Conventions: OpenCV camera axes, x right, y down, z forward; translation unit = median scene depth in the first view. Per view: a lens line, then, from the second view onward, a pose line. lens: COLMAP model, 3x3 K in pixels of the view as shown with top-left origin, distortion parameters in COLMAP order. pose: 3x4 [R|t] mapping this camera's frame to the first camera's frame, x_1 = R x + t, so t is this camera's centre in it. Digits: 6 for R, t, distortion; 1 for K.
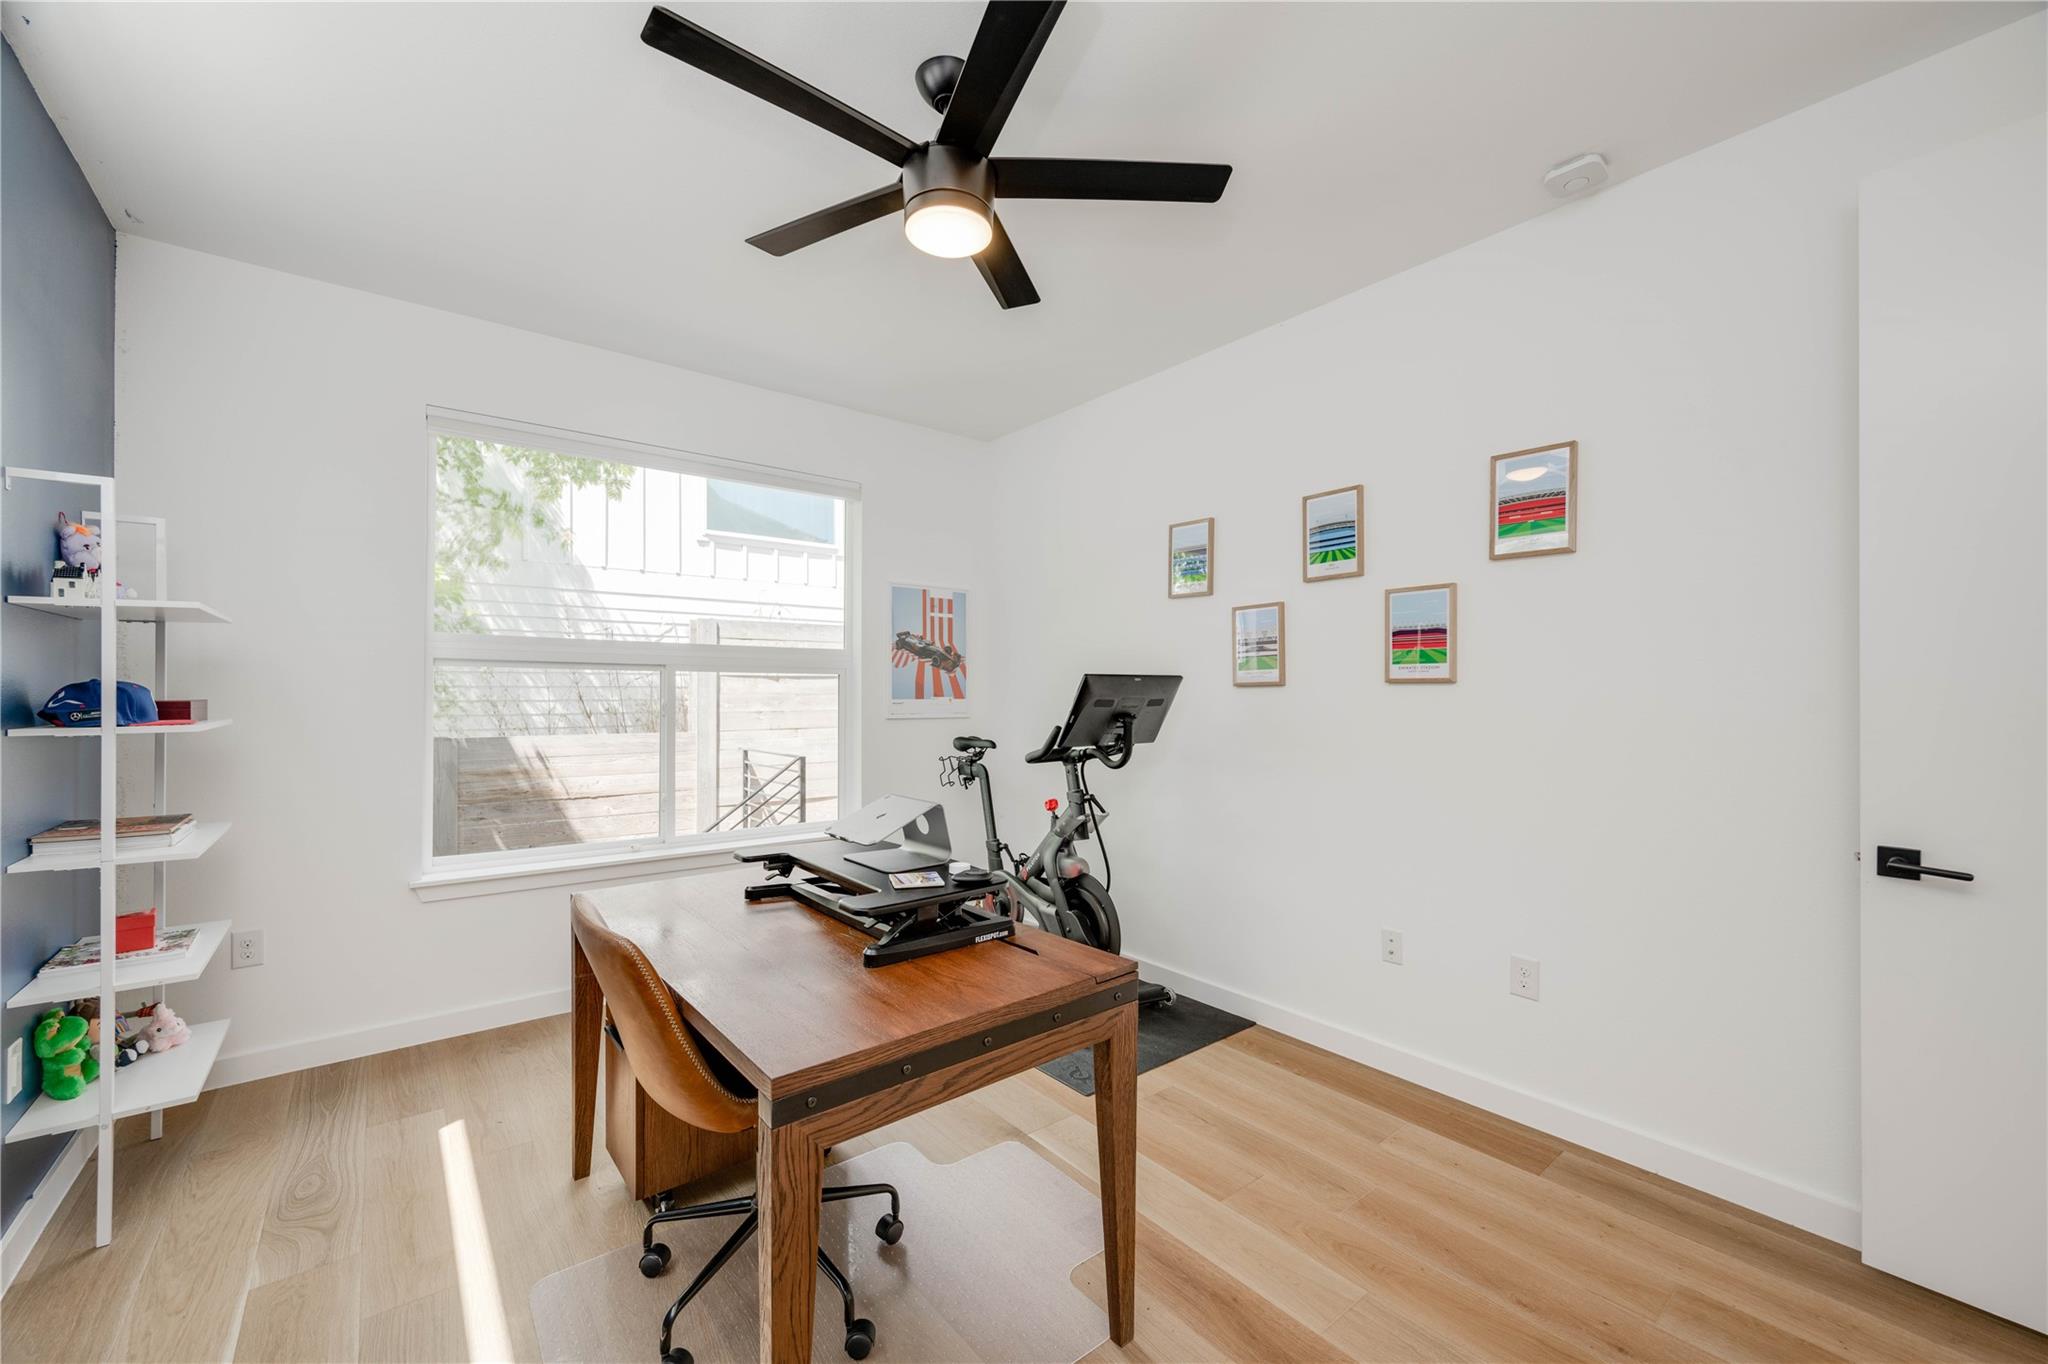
lens RADIAL K [[810.9, 0, 1034.3], [0, 810.9, 691.6], [0, 0, 1]] dist [0.001616, -0.000001]
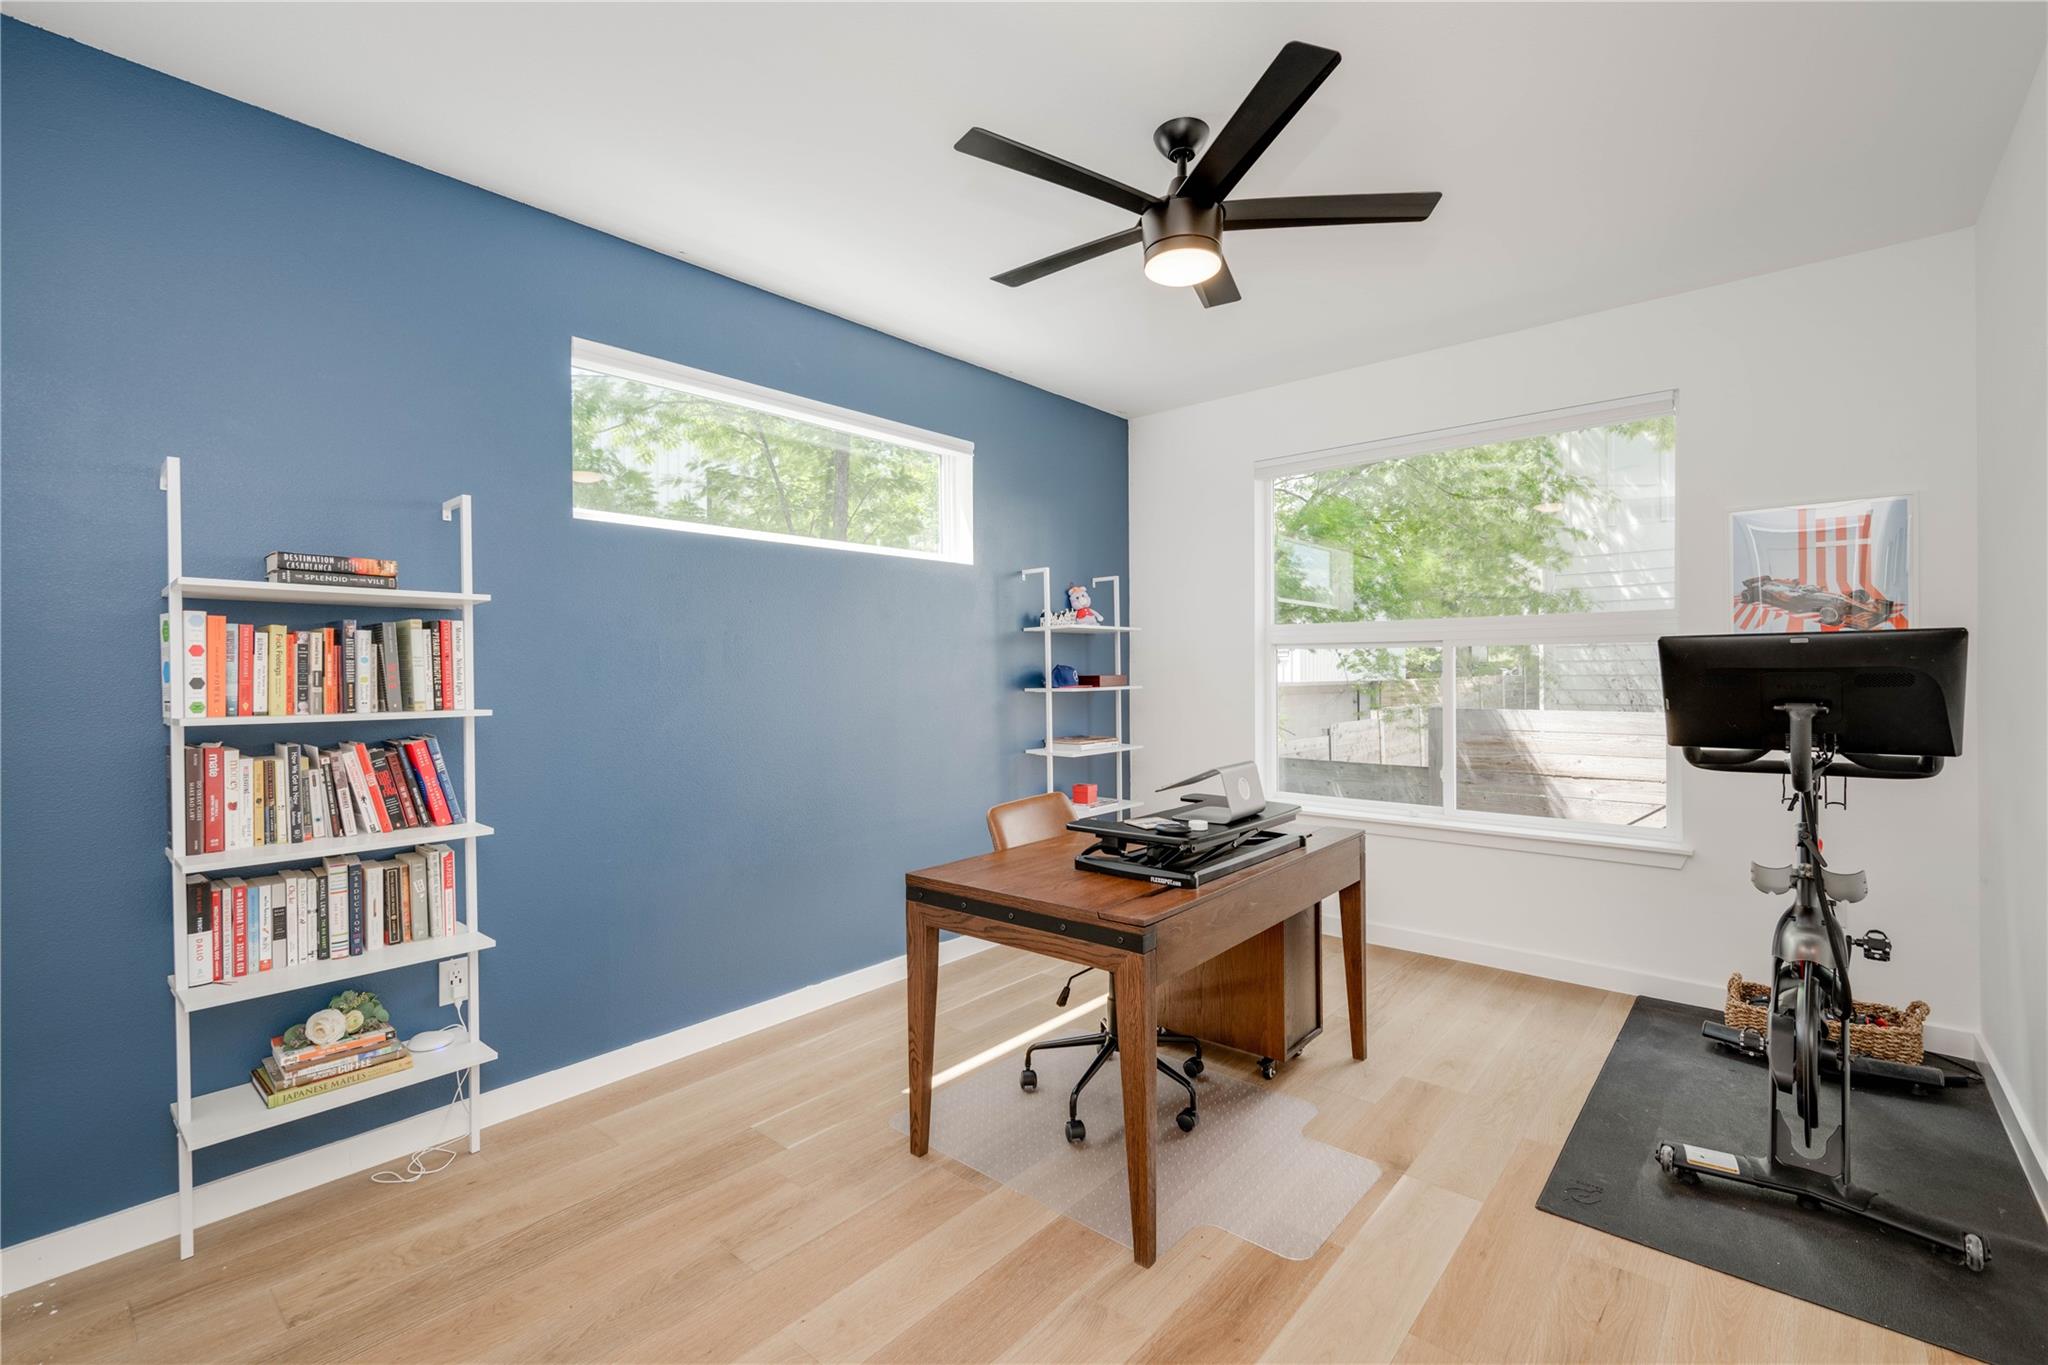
lens RADIAL K [[891.9, 0, 1029.5], [0, 891.9, 673.0], [0, 0, 1]] dist [-0.001160, 0.000007]
pose [[0.177283, -0.000630, -0.984160, 1.006305], [0.011012, 0.999938, 0.001343, 0.001843], [0.984098, -0.011075, 0.177279, 0.512216]]
